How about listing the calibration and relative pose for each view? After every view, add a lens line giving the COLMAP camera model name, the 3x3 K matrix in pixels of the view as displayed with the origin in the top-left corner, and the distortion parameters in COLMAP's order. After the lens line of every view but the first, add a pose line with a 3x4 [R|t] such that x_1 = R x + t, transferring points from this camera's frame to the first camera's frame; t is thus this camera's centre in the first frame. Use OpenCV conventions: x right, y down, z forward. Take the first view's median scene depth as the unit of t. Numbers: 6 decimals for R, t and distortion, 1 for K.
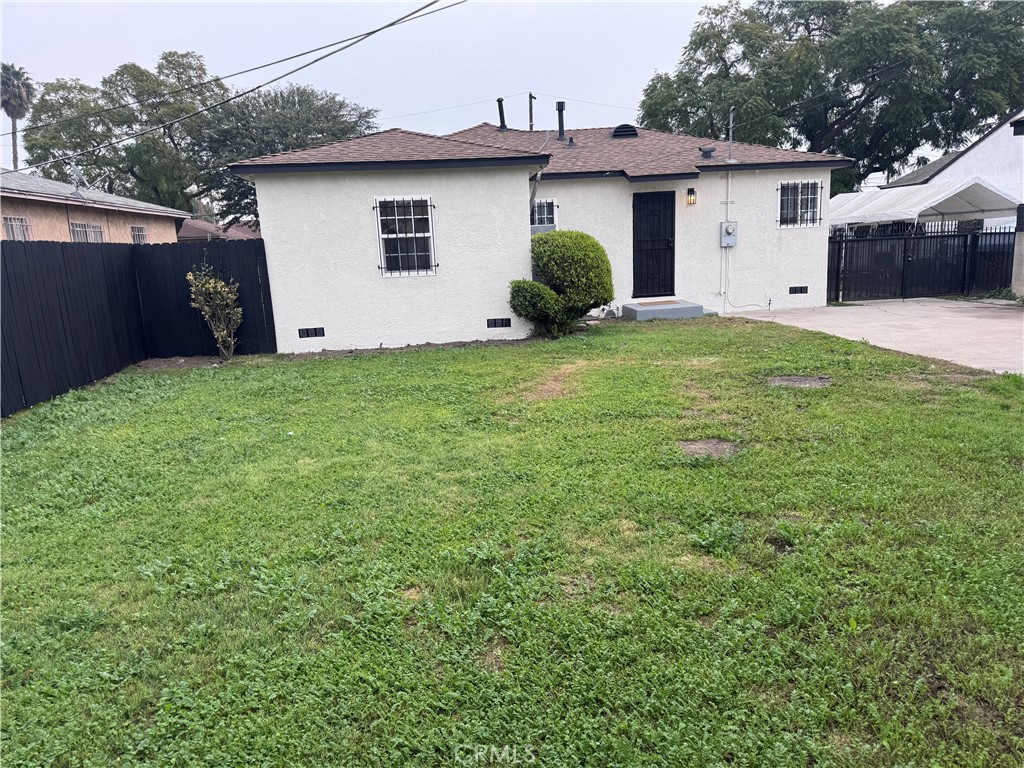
lens RADIAL K [[725.5, 0, 512.0], [0, 725.5, 395.7], [0, 0, 1]] dist [0.047228, -0.053900]
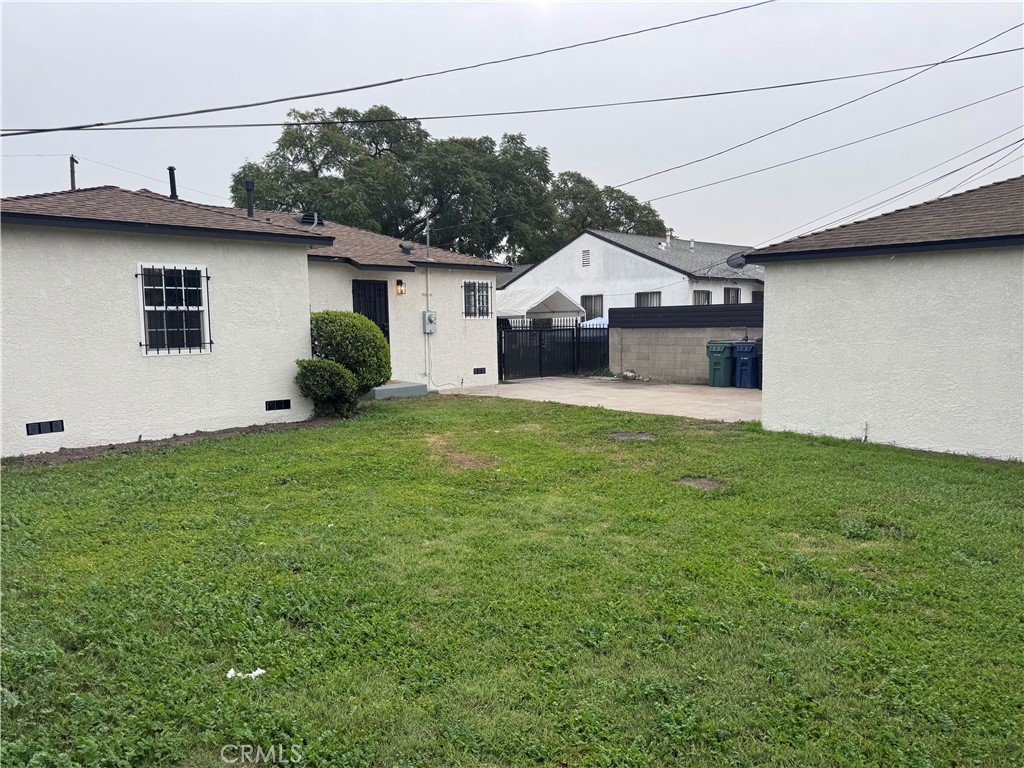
lens RADIAL K [[718.3, 0, 512.0], [0, 718.3, 384.0], [0, 0, 1]] dist [0.204359, -0.376371]
pose [[0.781249, -0.019517, 0.623914, -0.378490], [0.103517, 0.989722, -0.098662, -0.004293], [-0.615576, 0.141666, 0.775240, 0.089394]]
